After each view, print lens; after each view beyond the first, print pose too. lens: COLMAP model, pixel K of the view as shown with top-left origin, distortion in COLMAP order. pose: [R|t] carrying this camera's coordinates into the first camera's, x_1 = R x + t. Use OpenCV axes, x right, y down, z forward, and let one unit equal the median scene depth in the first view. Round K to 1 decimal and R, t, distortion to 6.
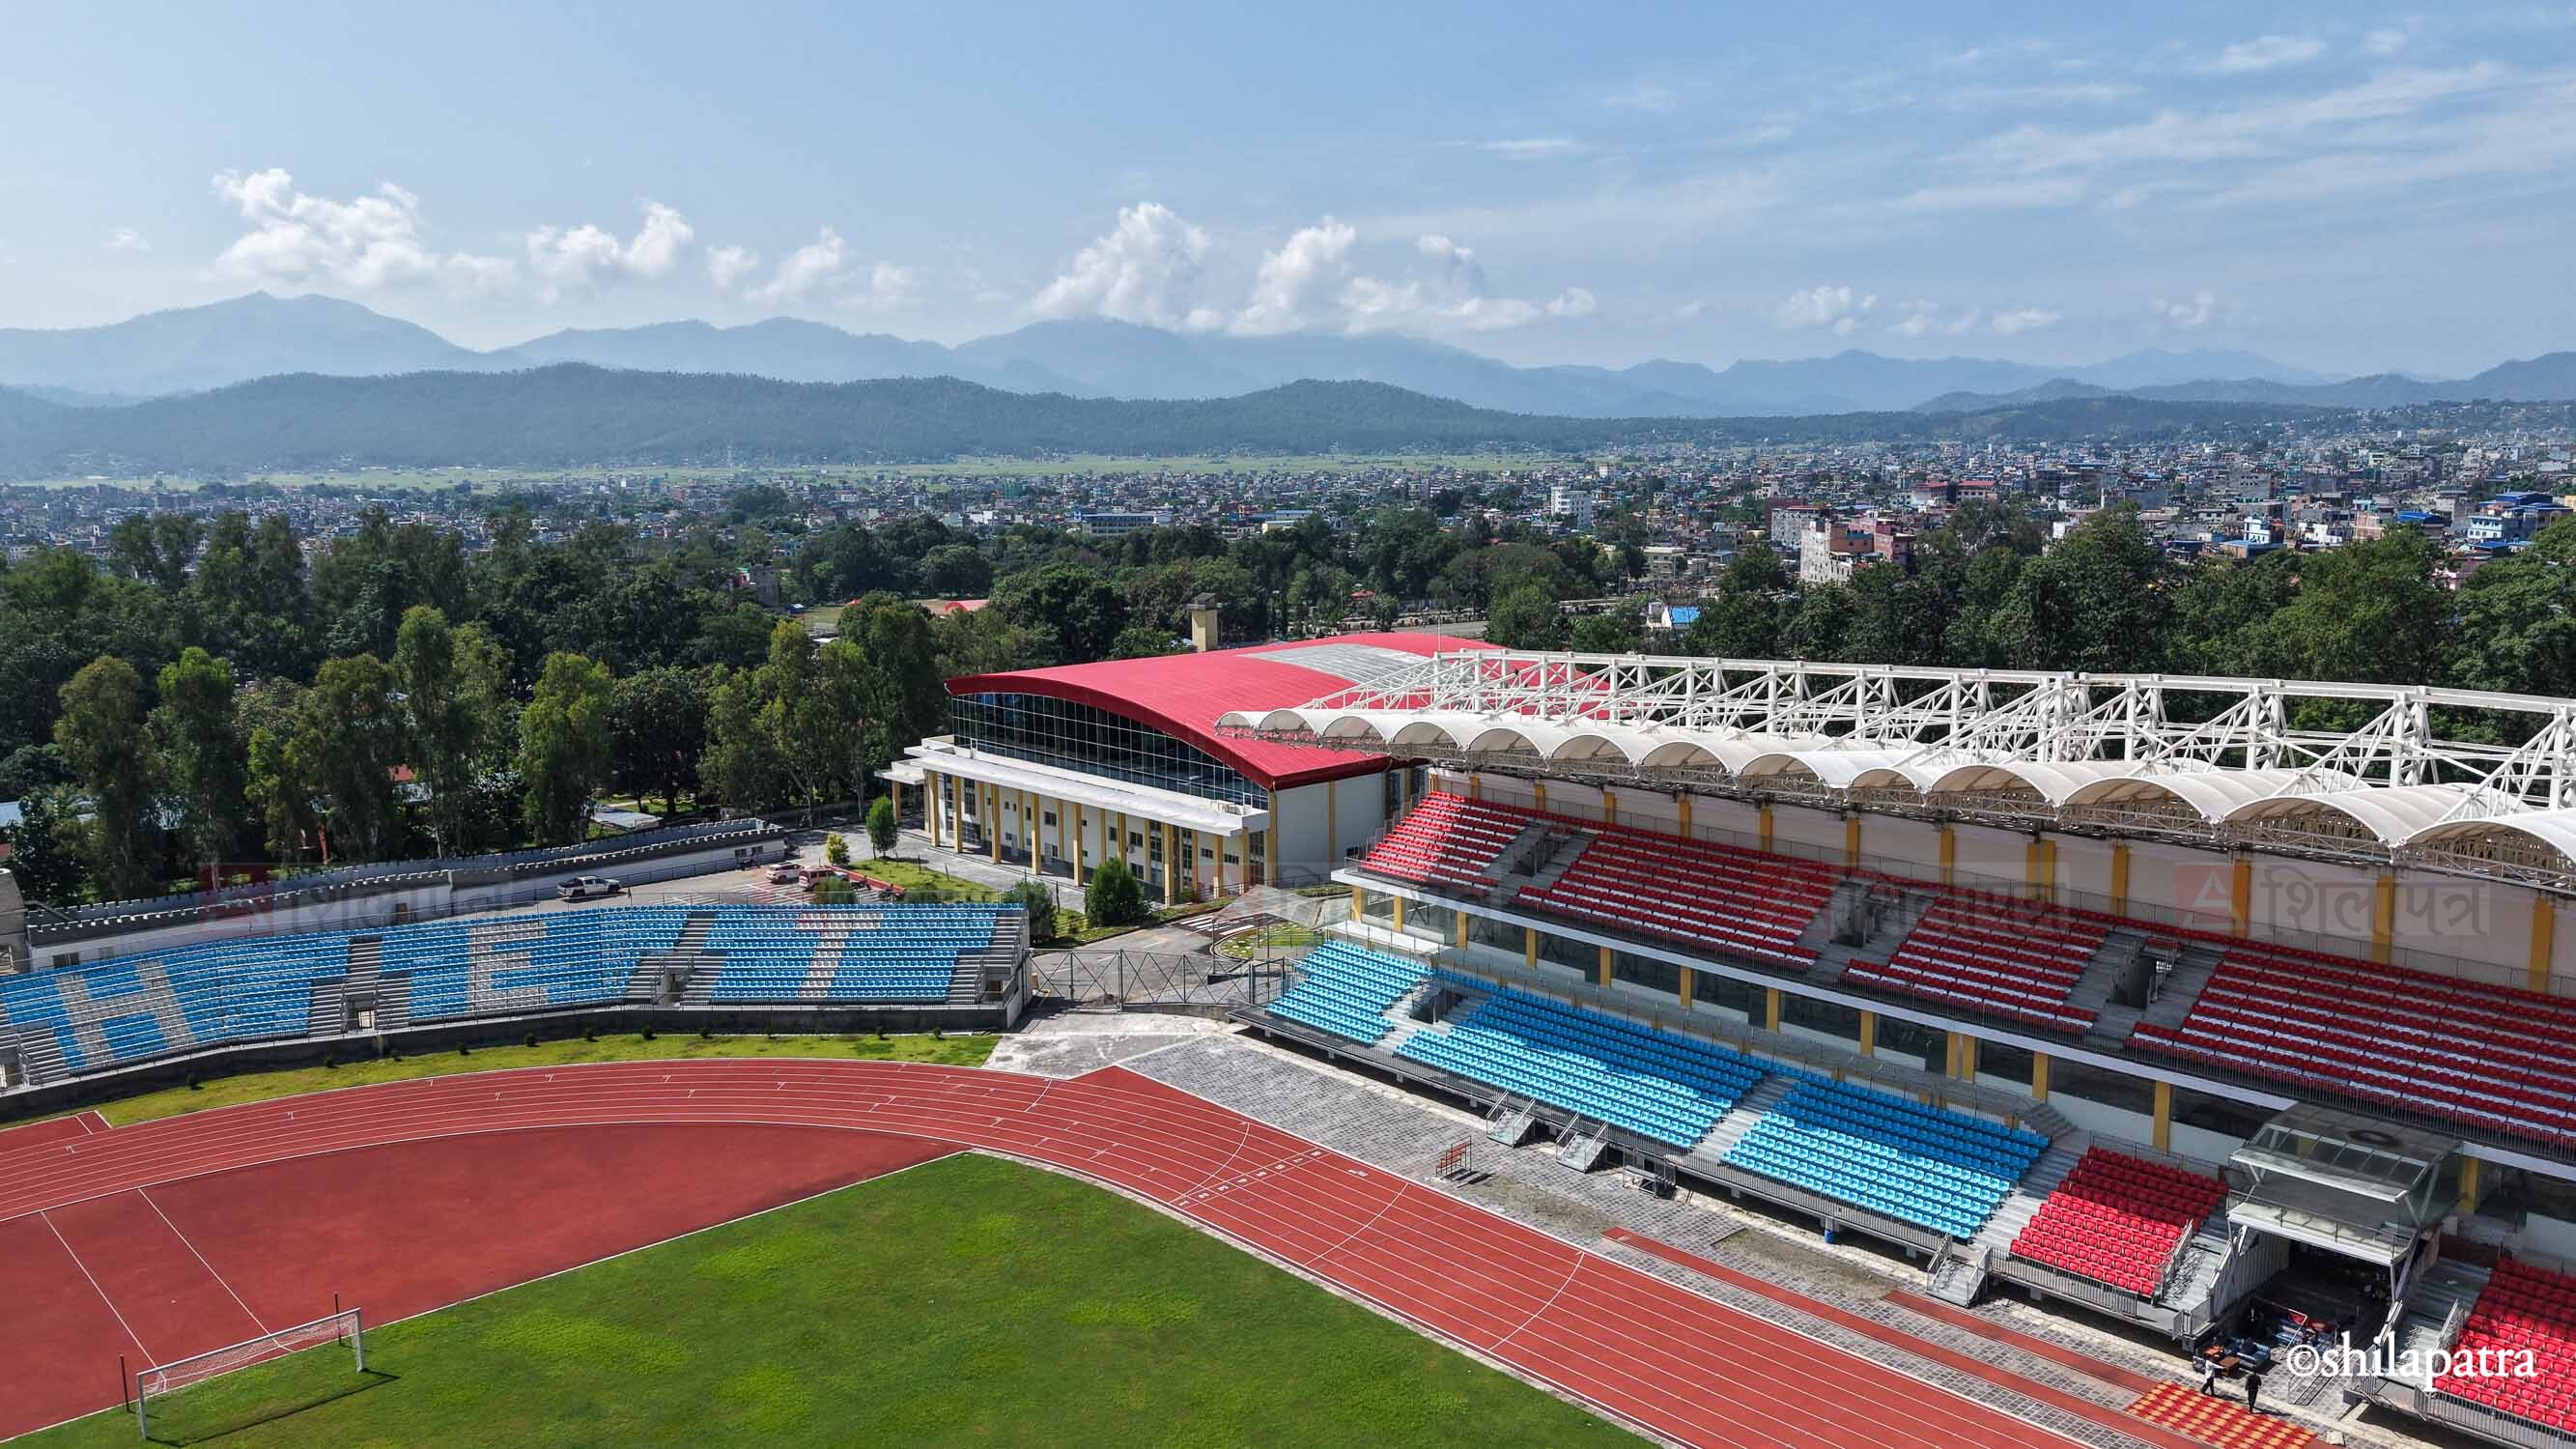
lens RADIAL K [[2047.4, 0, 1288.0], [0, 2047.4, 724.5], [0, 0, 1]] dist [0.003476, -0.001059]
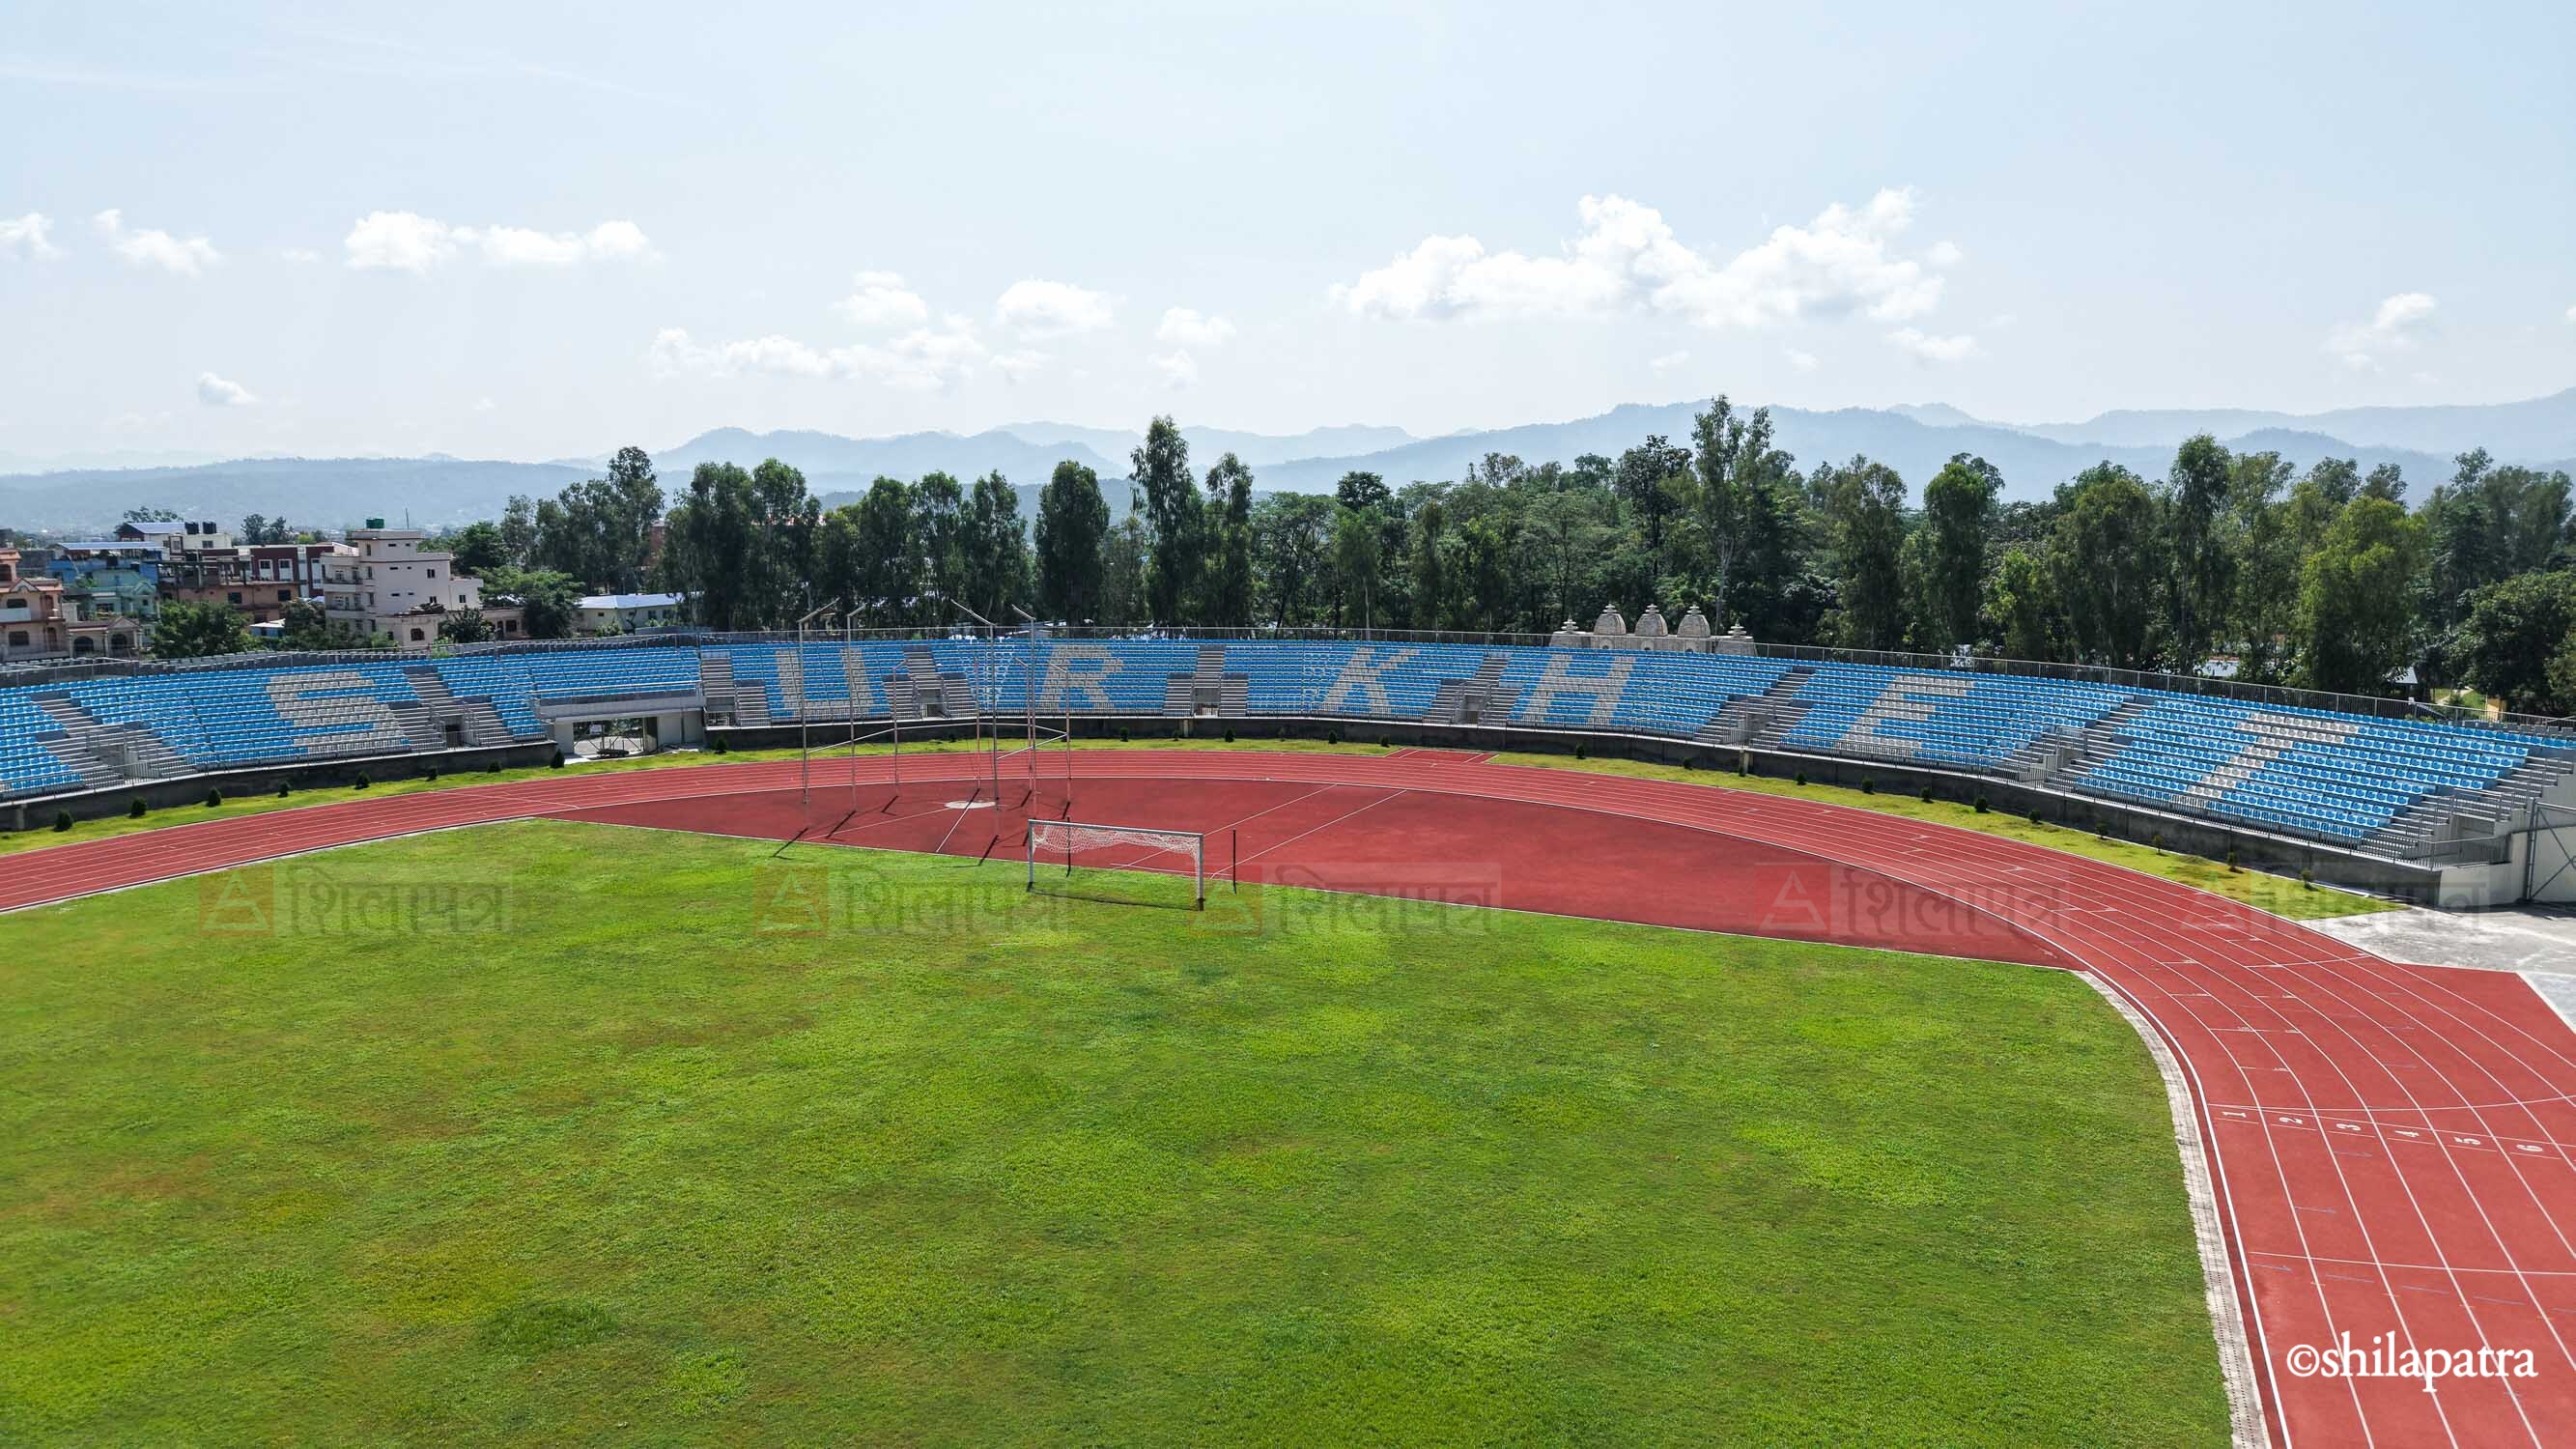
lens RADIAL K [[1747.8, 0, 1288.0], [0, 1747.8, 724.5], [0, 0, 1]] dist [0.058678, -0.053529]
pose [[0.426001, 0.146099, -0.892848, 0.244546], [-0.162813, 0.983143, 0.083192, 0.134738], [0.889952, 0.109928, 0.442607, 0.561886]]
